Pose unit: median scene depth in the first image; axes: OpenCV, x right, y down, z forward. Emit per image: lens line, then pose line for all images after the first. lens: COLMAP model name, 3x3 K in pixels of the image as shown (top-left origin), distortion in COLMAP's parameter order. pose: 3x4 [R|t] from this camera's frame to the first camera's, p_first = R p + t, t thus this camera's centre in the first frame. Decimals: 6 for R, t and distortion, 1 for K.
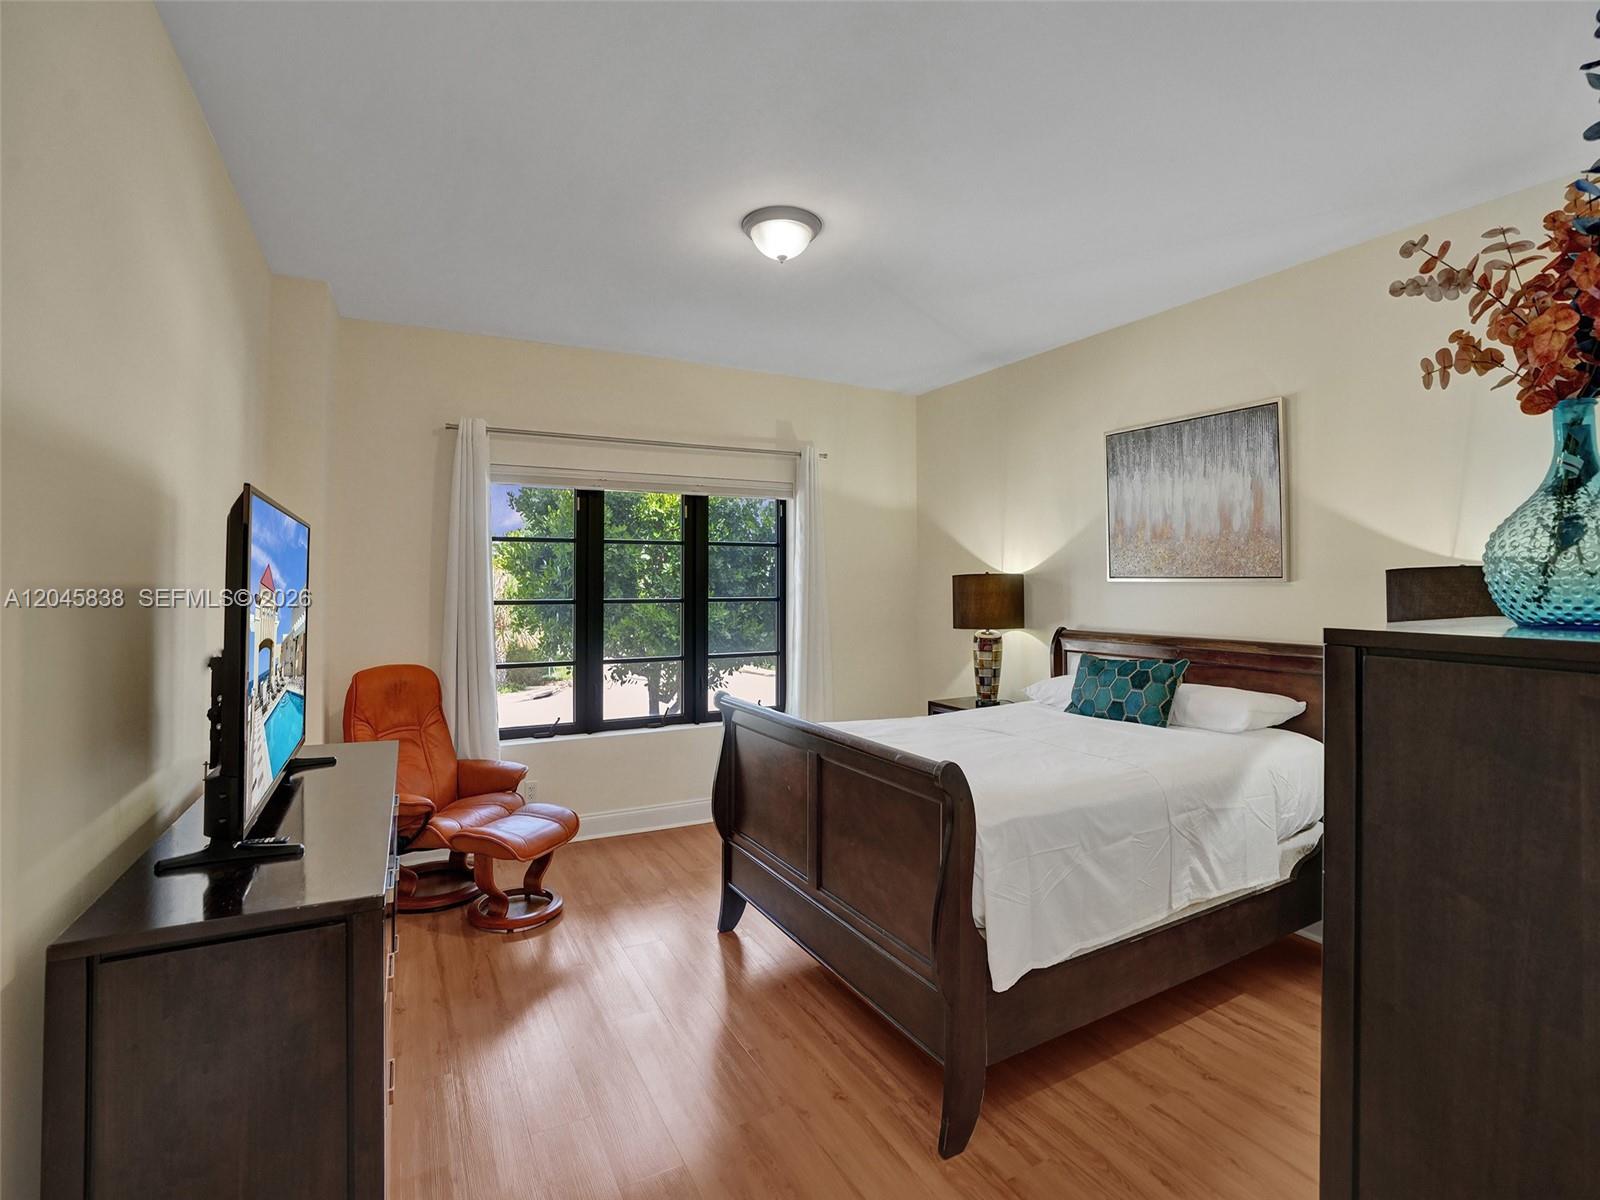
lens RADIAL K [[760.0, 0, 804.2], [0, 760.0, 594.8], [0, 0, 1]] dist [-0.080106, 0.038109]
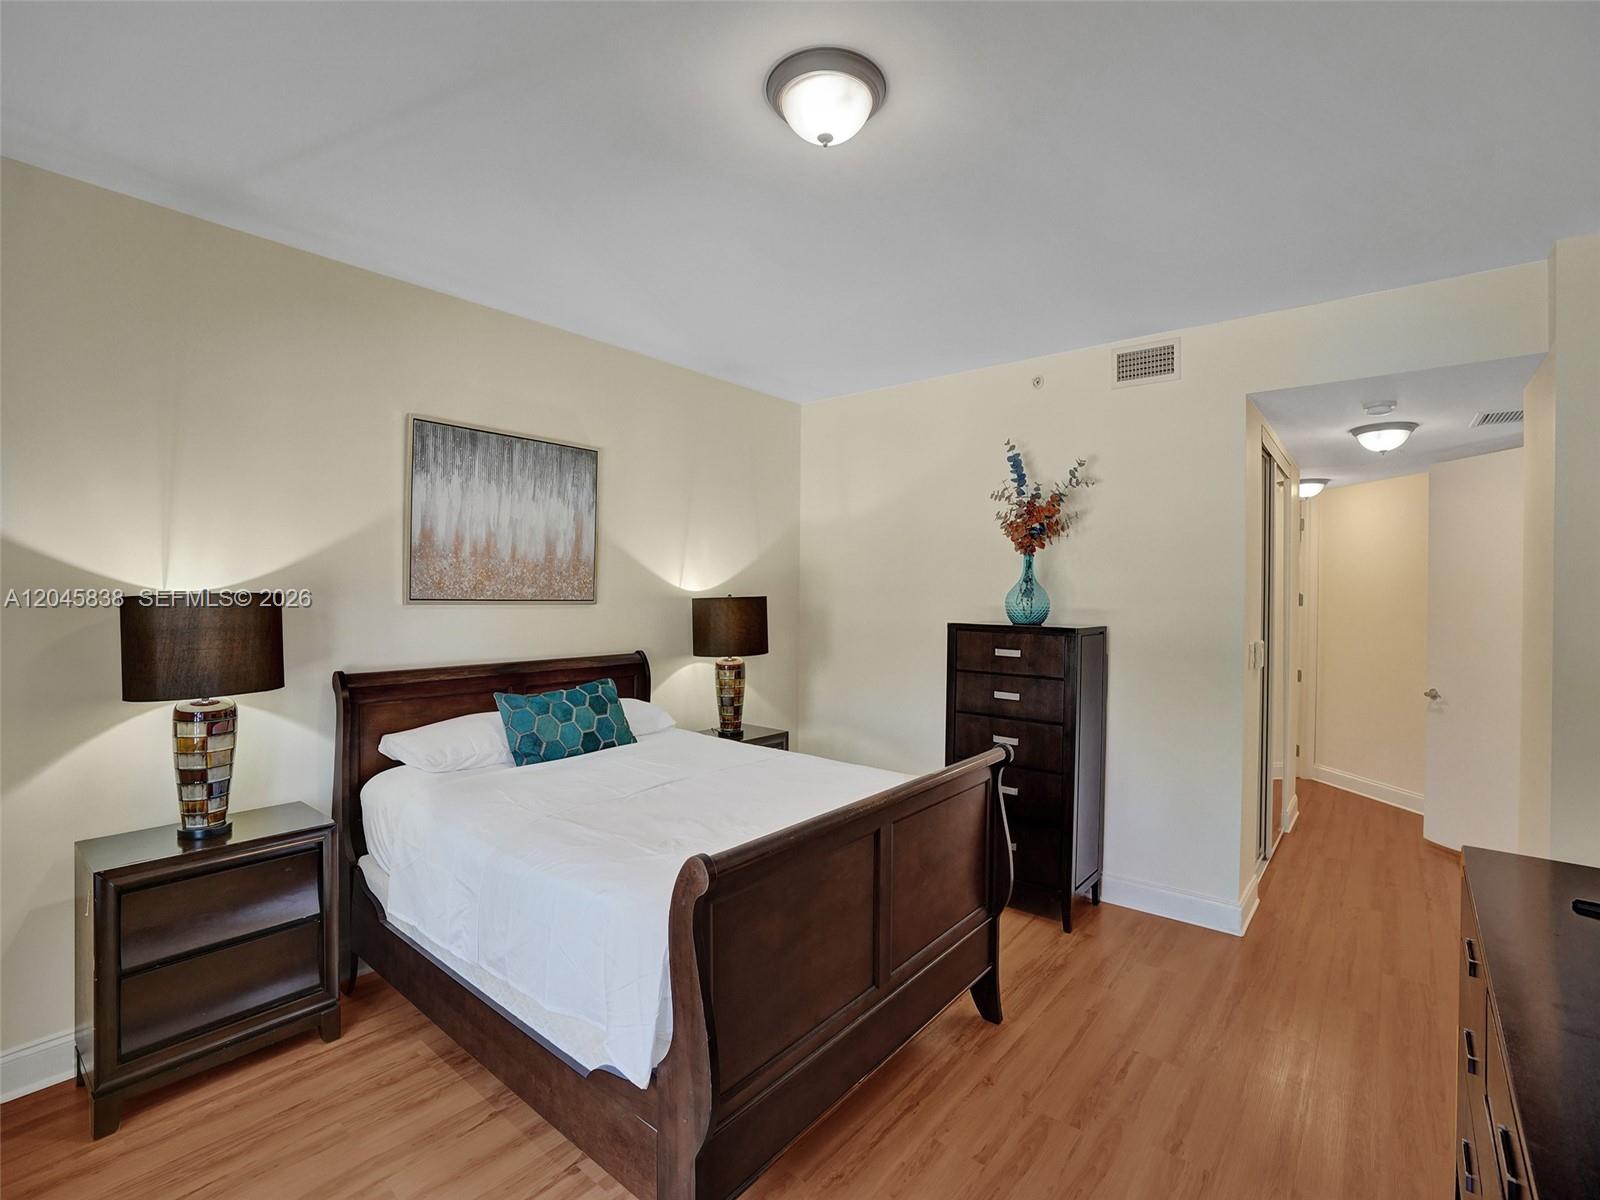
lens RADIAL K [[783.7, 0, 800.0], [0, 783.7, 600.0], [0, 0, 1]] dist [-0.000492, -0.000047]
pose [[-0.394349, -0.015656, 0.918828, -0.576208], [0.005291, 0.999800, 0.019306, -0.042830], [-0.918946, 0.012475, -0.394187, 1.084592]]
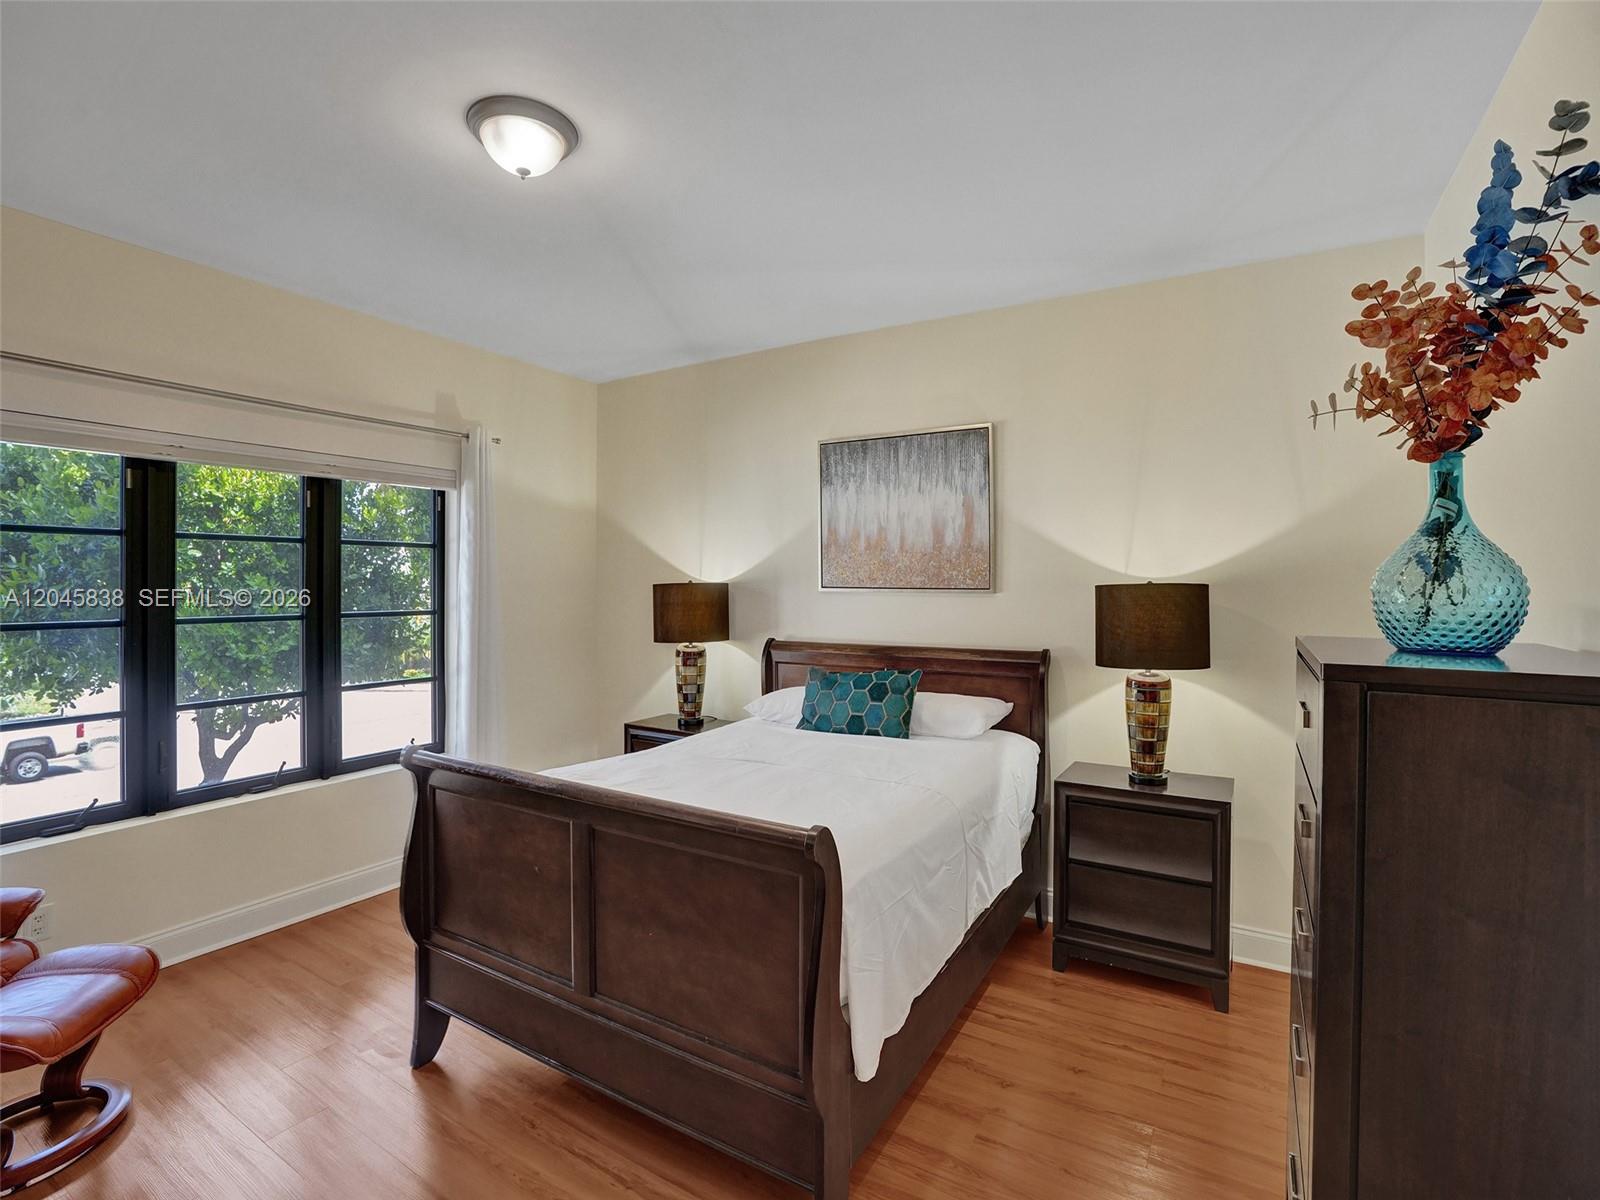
lens RADIAL K [[748.2, 0, 815.0], [0, 748.2, 598.7], [0, 0, 1]] dist [-0.065785, 0.022662]
pose [[0.862891, -0.009179, 0.505307, -0.118458], [0.006617, 0.999955, 0.006865, -0.017257], [-0.505347, -0.002580, 0.862912, 0.168858]]
